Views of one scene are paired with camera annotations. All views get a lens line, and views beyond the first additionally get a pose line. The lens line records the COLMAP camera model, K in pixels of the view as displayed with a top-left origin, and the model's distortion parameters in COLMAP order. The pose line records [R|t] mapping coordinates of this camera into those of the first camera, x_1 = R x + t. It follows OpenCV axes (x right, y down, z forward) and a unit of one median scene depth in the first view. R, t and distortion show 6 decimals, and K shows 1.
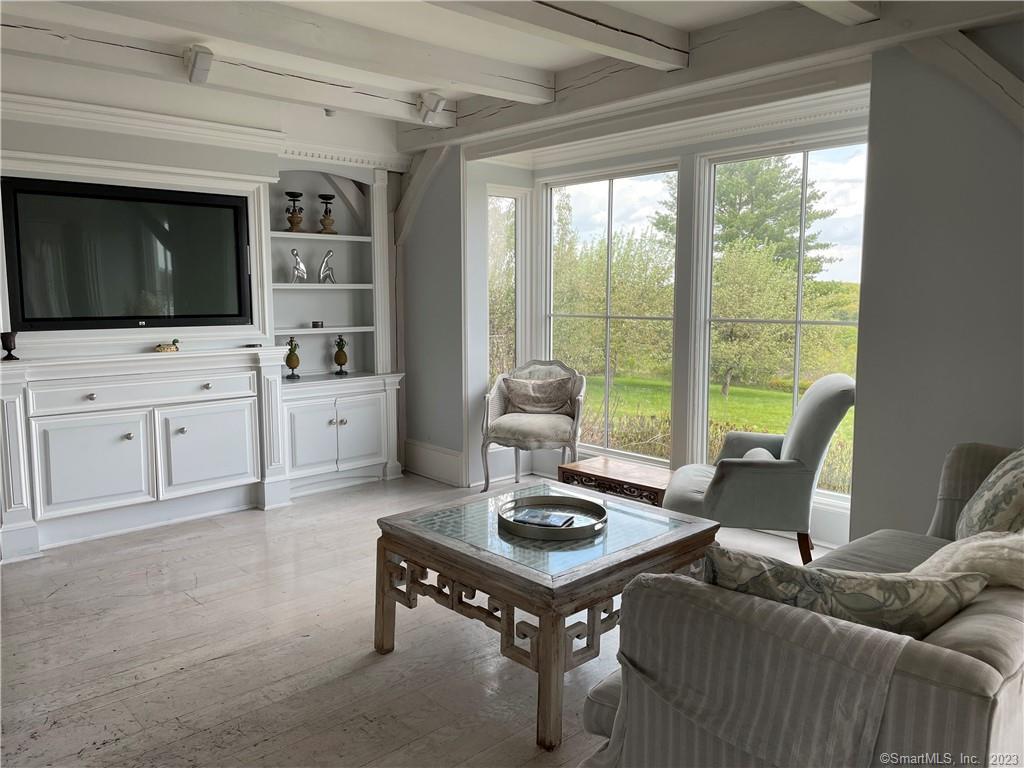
lens RADIAL K [[779.5, 0, 516.8], [0, 779.5, 383.4], [0, 0, 1]] dist [0.092968, -0.122217]
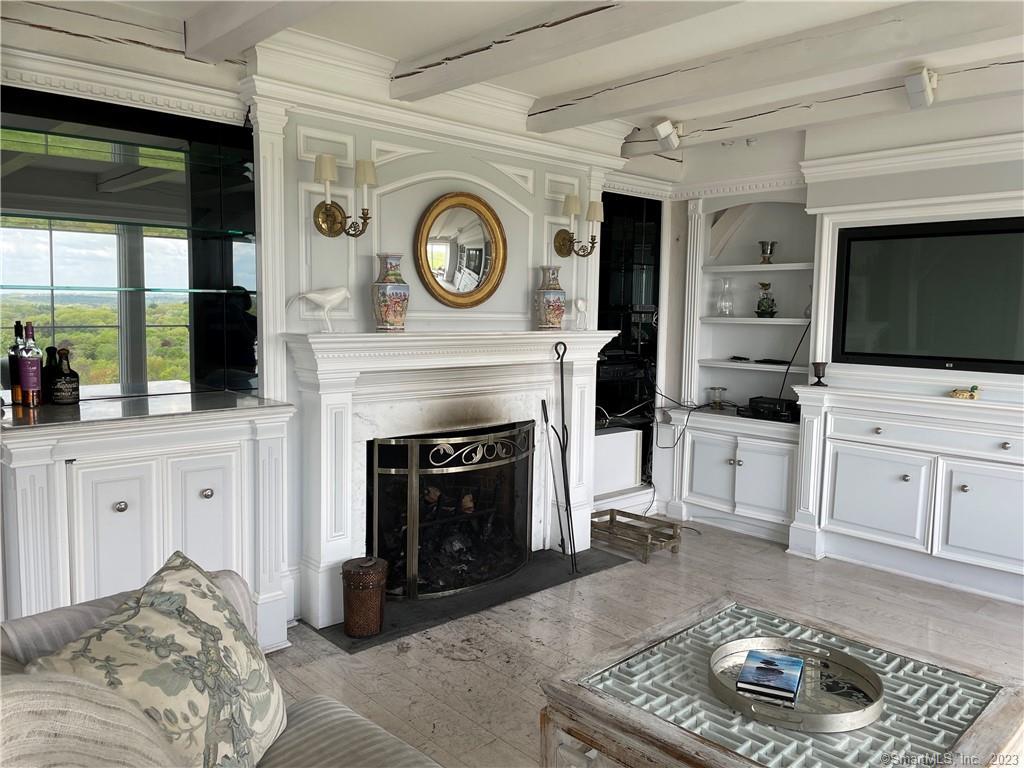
lens RADIAL K [[779.5, 0, 517.8], [0, 779.5, 383.9], [0, 0, 1]] dist [0.092968, -0.122217]
pose [[-0.000117, 0.097844, -0.995202, 0.463234], [-0.138028, 0.985674, 0.096924, -0.074814], [0.990428, 0.137377, 0.013390, 0.486015]]
